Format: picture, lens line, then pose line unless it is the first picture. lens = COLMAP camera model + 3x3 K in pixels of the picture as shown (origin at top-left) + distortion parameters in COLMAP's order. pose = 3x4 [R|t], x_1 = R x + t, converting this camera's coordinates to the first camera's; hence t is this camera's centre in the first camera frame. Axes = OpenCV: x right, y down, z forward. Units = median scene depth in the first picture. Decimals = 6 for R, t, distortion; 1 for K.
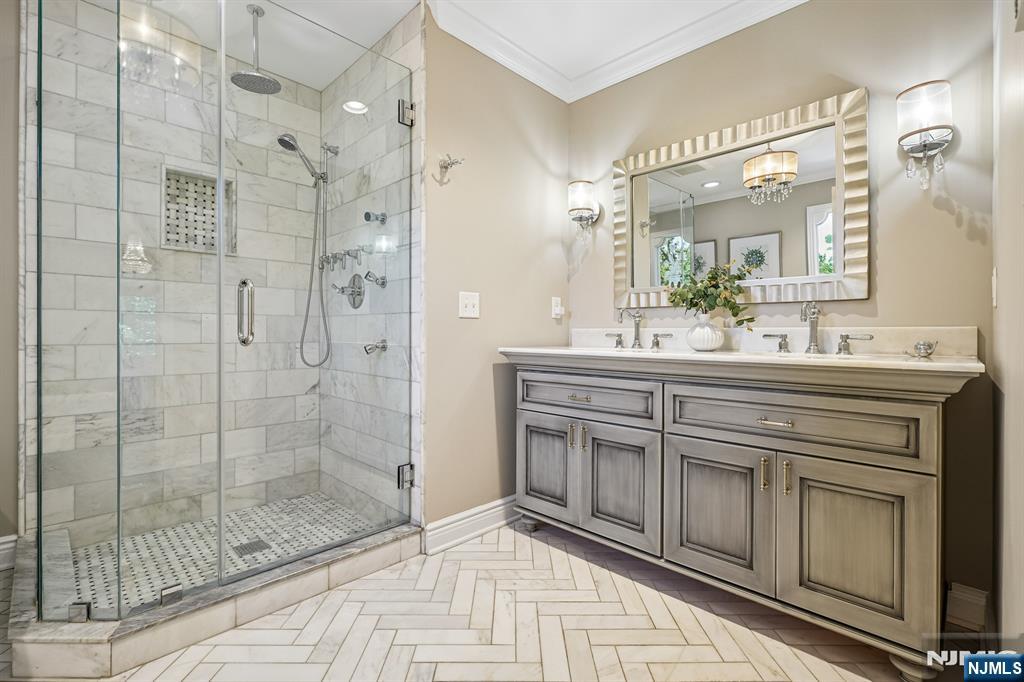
lens RADIAL K [[463.9, 0, 516.1], [0, 463.9, 333.4], [0, 0, 1]] dist [-0.004593, 0.002899]
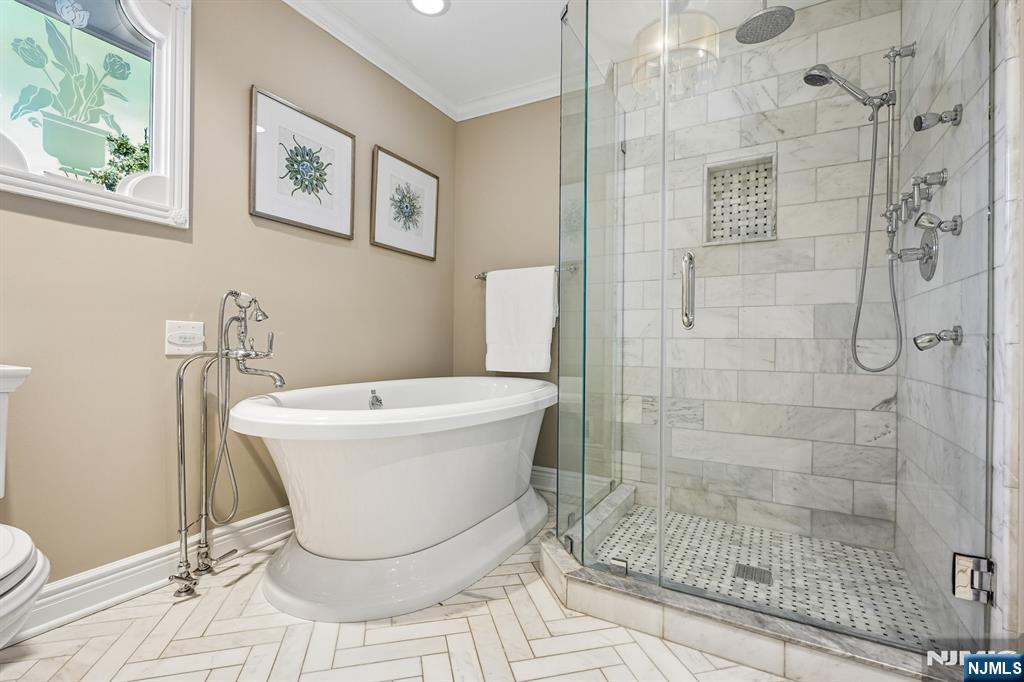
lens RADIAL K [[463.9, 0, 513.7], [0, 463.9, 345.6], [0, 0, 1]] dist [-0.004593, 0.002899]
pose [[0.244641, 0.000446, -0.969614, 0.138705], [-0.010387, 0.999944, -0.002161, 0.045805], [0.969558, 0.010600, 0.244632, 0.338070]]
